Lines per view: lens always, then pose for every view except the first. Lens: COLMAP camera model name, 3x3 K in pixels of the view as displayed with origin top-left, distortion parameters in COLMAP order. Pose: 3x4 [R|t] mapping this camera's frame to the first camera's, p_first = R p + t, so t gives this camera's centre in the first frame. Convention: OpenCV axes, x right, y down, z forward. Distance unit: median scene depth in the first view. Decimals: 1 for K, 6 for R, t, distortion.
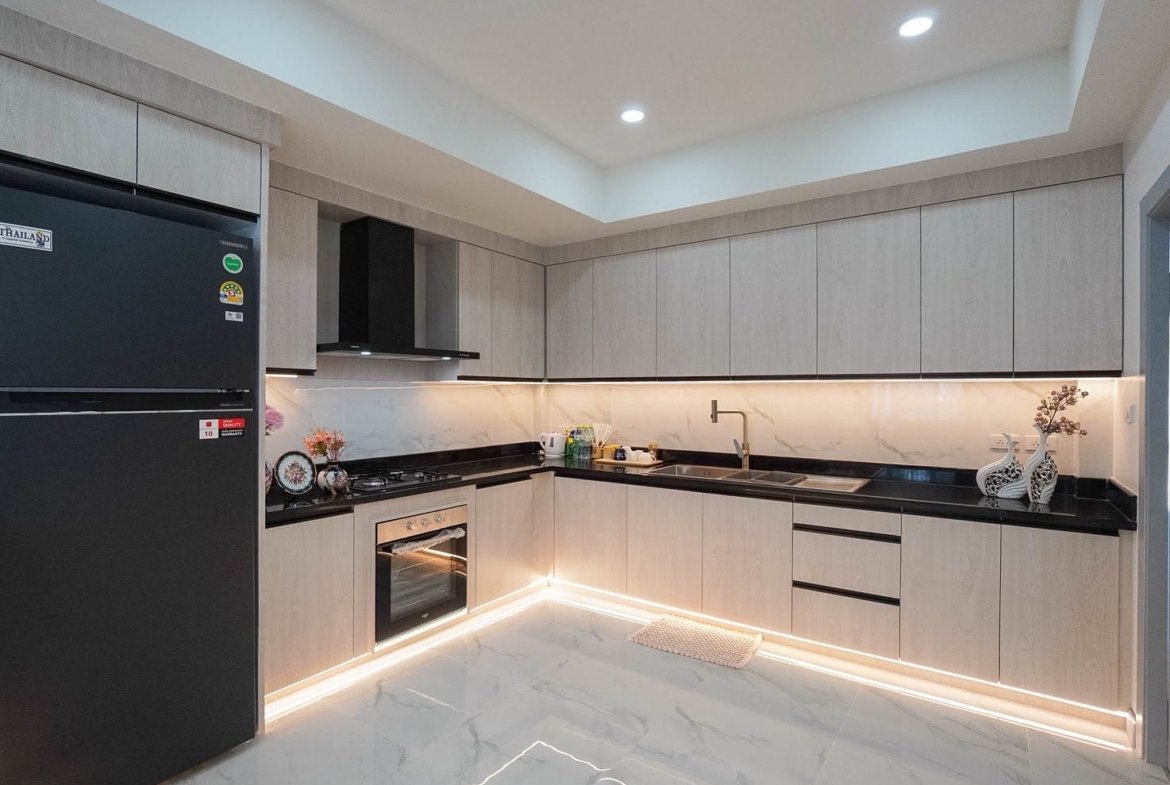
lens RADIAL K [[577.9, 0, 585.0], [0, 577.9, 392.5], [0, 0, 1]] dist [-0.009985, 0.000547]
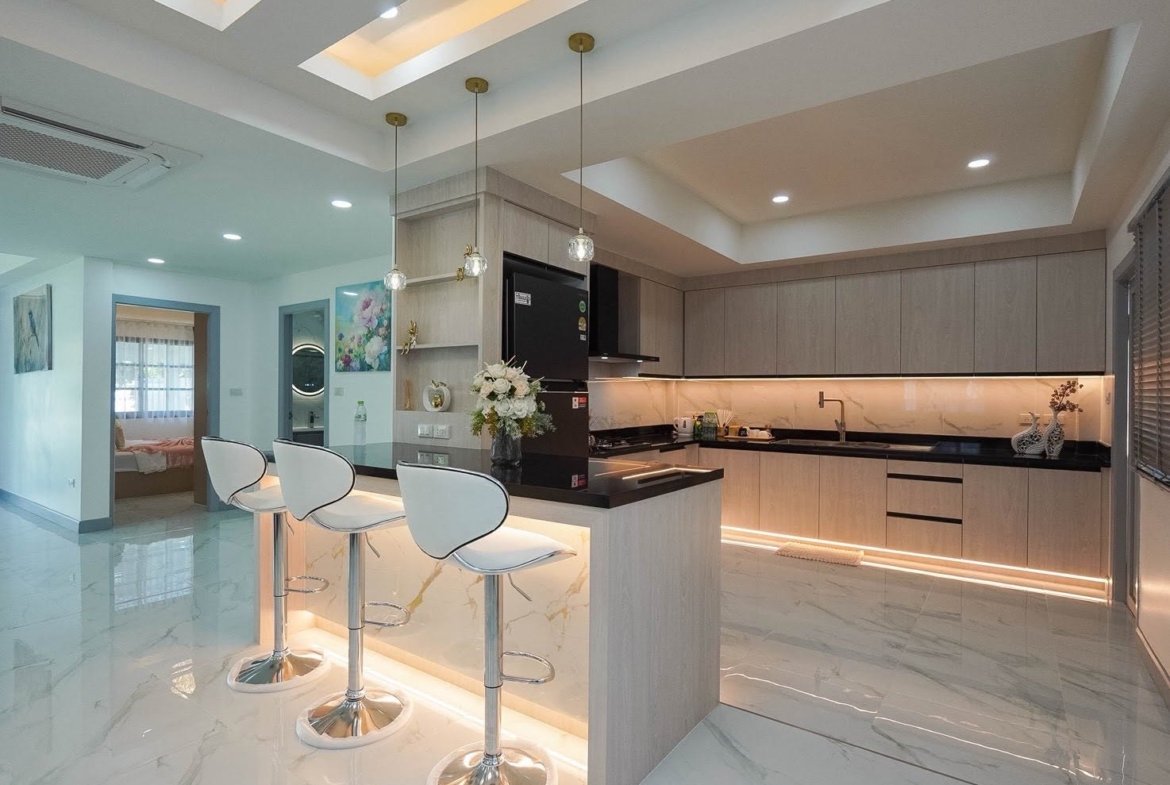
lens RADIAL K [[594.9, 0, 585.0], [0, 594.9, 392.5], [0, 0, 1]] dist [-0.011709, 0.000198]
pose [[0.999988, 0.003834, -0.003174, -0.455110], [-0.003835, 0.999993, -0.000399, 0.024160], [0.003172, 0.000411, 0.999995, -0.582939]]
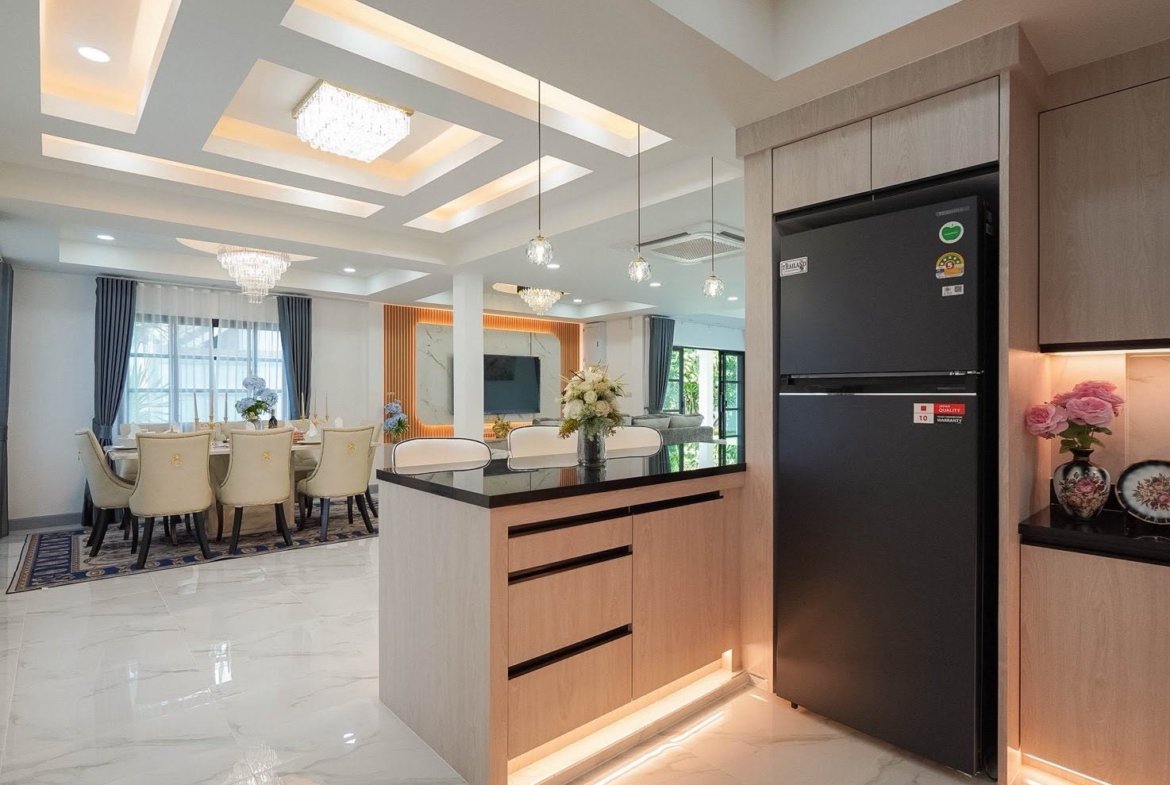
lens RADIAL K [[594.9, 0, 585.0], [0, 594.9, 392.5], [0, 0, 1]] dist [-0.011709, 0.000198]
pose [[-0.233471, 0.000889, -0.972363, 0.326213], [0.002718, 0.999996, 0.000262, 0.019745], [0.972360, -0.002582, -0.233473, 0.499954]]
